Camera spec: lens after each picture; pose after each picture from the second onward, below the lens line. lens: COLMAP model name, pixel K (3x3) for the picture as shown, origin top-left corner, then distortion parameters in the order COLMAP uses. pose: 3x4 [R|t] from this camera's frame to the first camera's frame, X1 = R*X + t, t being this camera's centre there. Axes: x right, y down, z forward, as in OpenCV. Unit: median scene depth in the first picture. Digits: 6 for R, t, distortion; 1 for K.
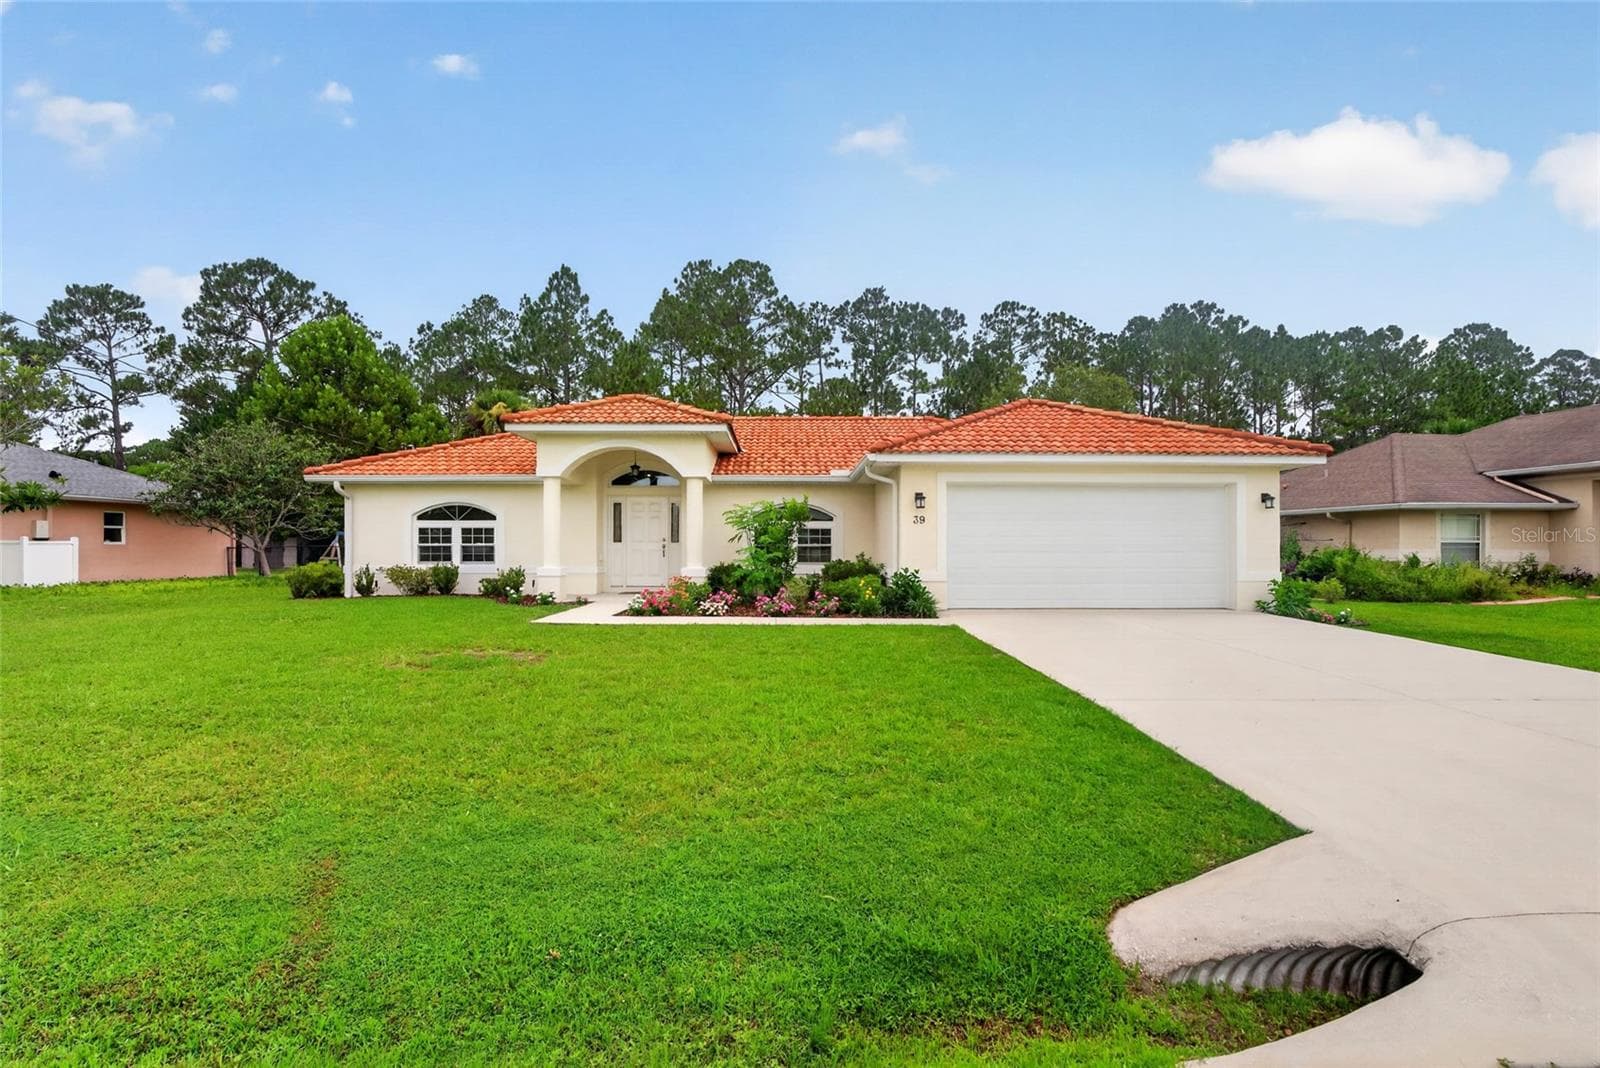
lens RADIAL K [[729.1, 0, 800.0], [0, 729.1, 534.0], [0, 0, 1]] dist [-0.014991, 0.000035]
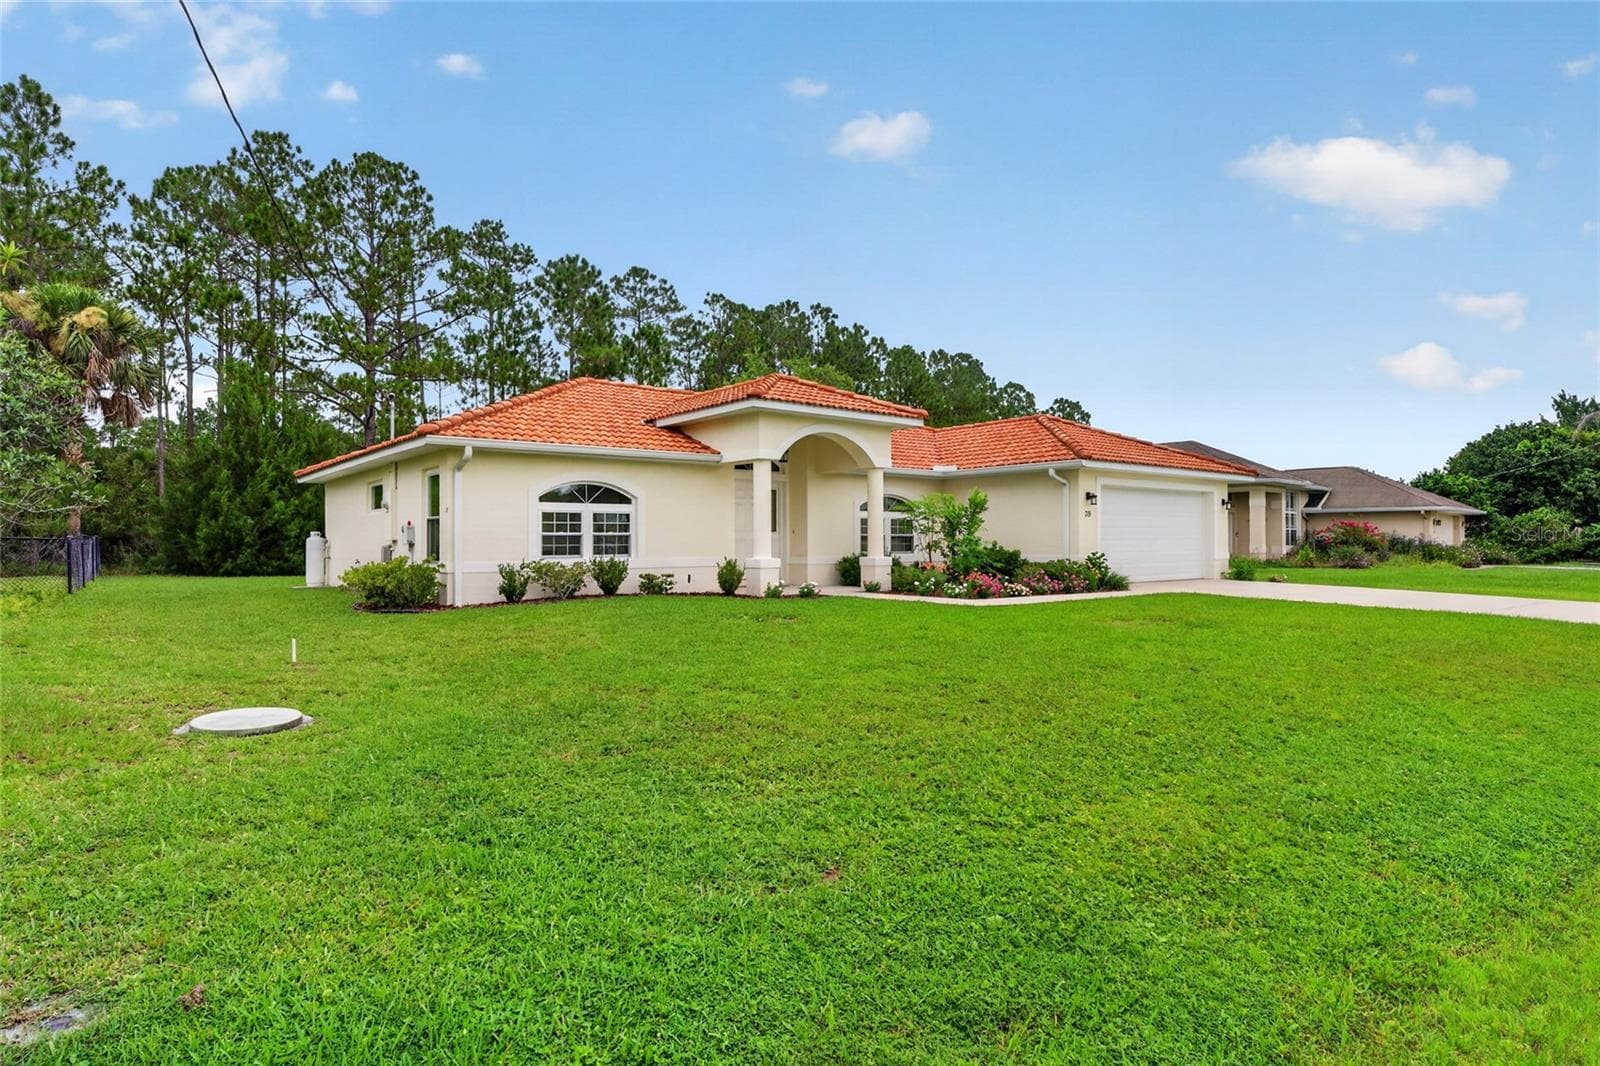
lens RADIAL K [[871.9, 0, 800.0], [0, 871.9, 533.0], [0, 0, 1]] dist [-0.002839, 0.000045]
pose [[0.792287, 0.002755, 0.610142, -0.872978], [-0.007079, 0.999964, 0.004676, 0.007521], [-0.610108, -0.008024, 0.792278, 0.094740]]
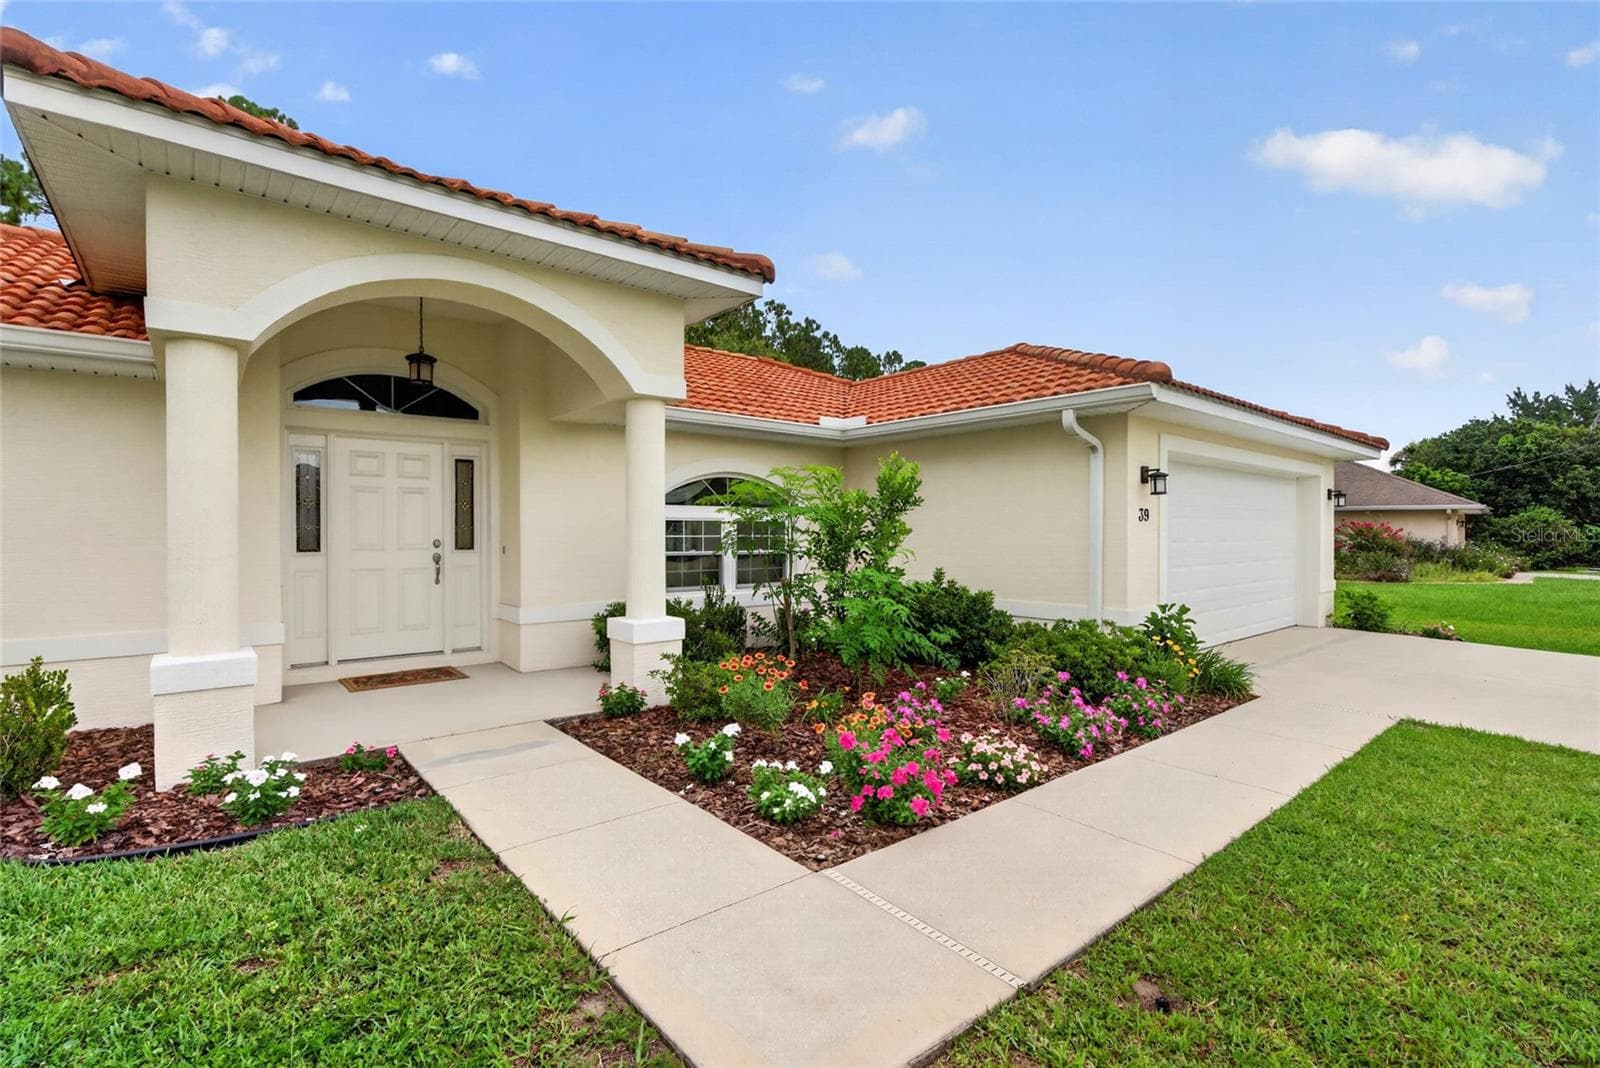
lens RADIAL K [[729.1, 0, 800.0], [0, 729.1, 534.0], [0, 0, 1]] dist [-0.014991, 0.000035]
pose [[0.779106, -0.001644, 0.626890, -0.303257], [-0.012830, 0.999745, 0.018567, -0.009011], [-0.626761, -0.022509, 0.778887, 0.563782]]
